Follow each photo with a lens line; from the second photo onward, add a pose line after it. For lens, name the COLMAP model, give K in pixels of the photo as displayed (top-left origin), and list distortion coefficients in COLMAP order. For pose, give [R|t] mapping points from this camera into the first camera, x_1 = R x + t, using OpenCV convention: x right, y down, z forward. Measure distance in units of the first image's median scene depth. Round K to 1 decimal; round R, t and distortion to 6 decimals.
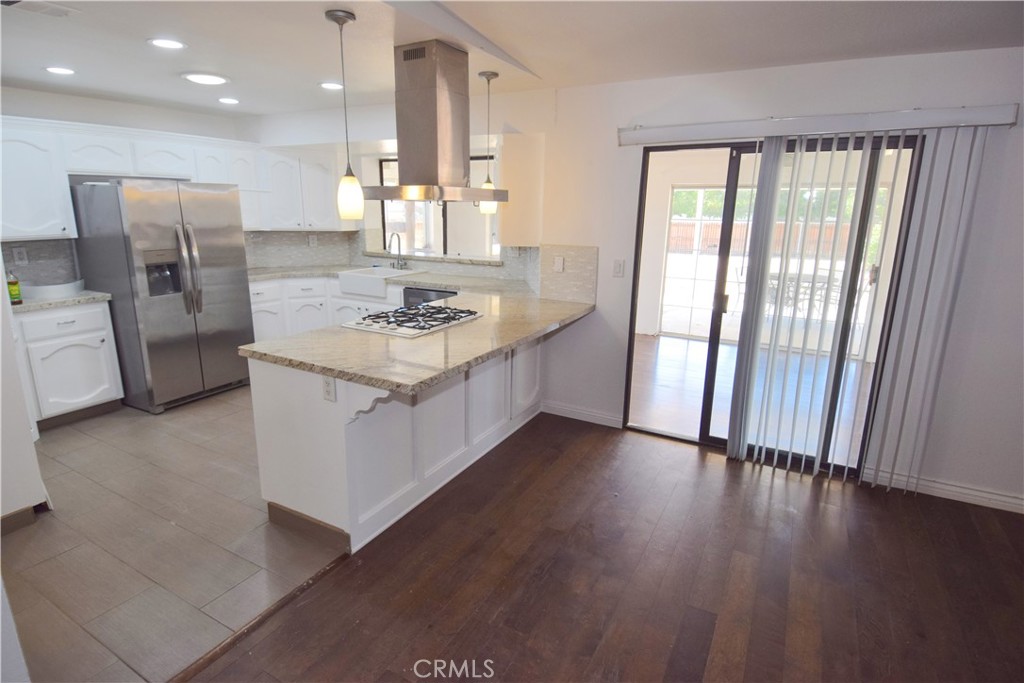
lens RADIAL K [[534.1, 0, 507.0], [0, 534.1, 343.1], [0, 0, 1]] dist [0.024972, -0.031179]
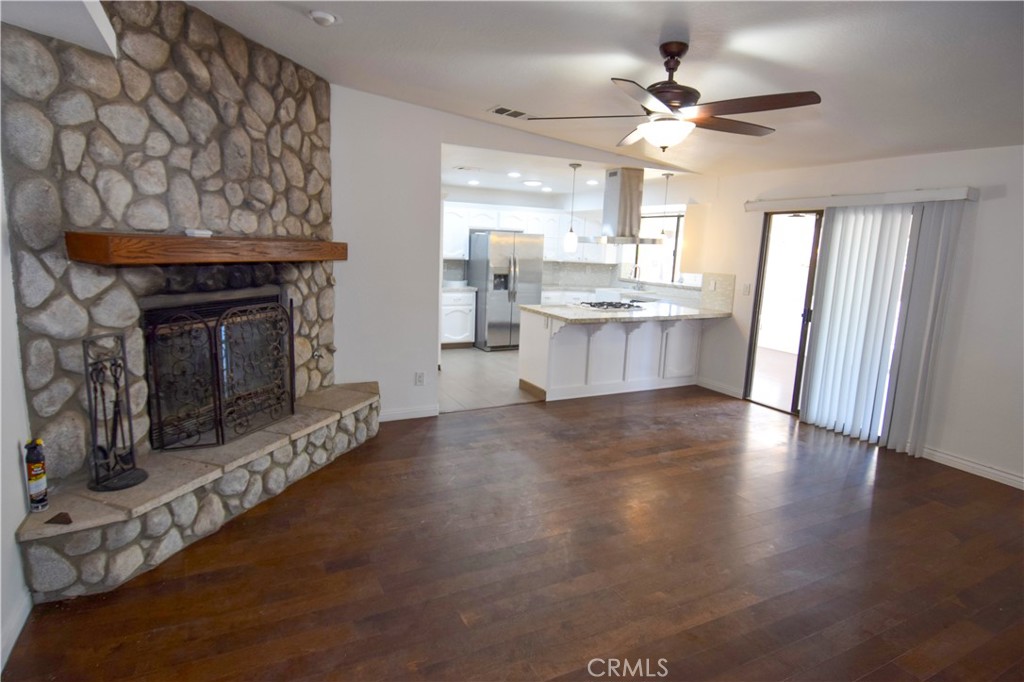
lens RADIAL K [[534.1, 0, 507.0], [0, 534.1, 342.6], [0, 0, 1]] dist [0.024972, -0.031179]
pose [[0.831643, 0.115158, -0.543240, 0.452329], [-0.157547, 0.986994, -0.031961, 0.153500], [0.532494, 0.112166, 0.838969, -0.581160]]
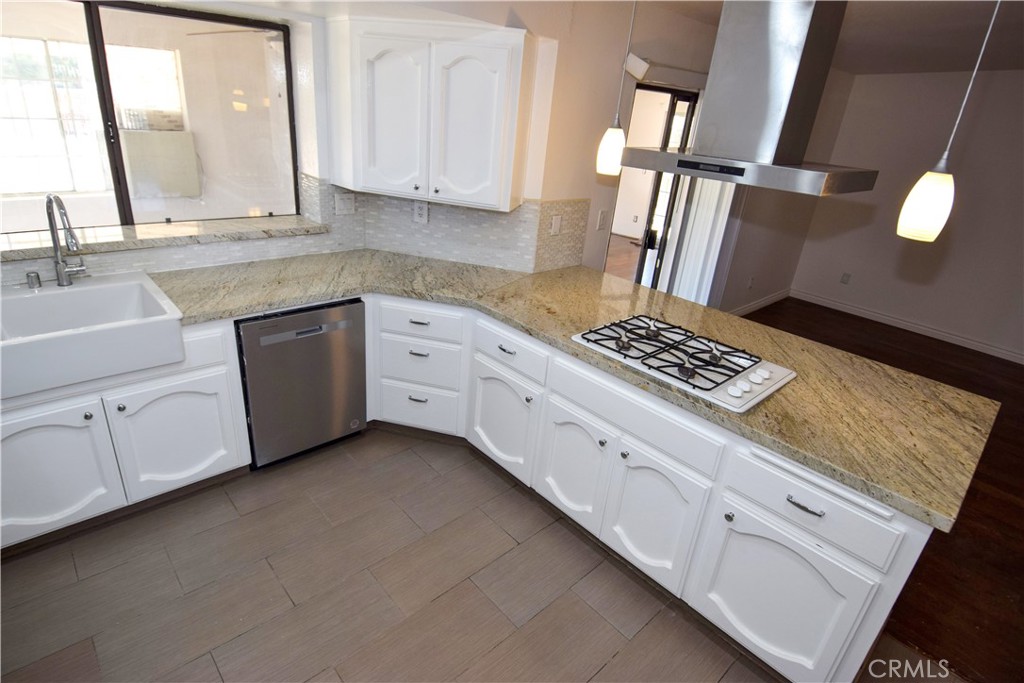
lens RADIAL K [[534.1, 0, 507.0], [0, 534.1, 343.1], [0, 0, 1]] dist [0.024972, -0.031179]
pose [[0.295199, -0.374445, 0.879004, -0.664351], [0.148689, 0.926799, 0.344870, -0.262308], [-0.943795, 0.028893, 0.329266, 0.794293]]
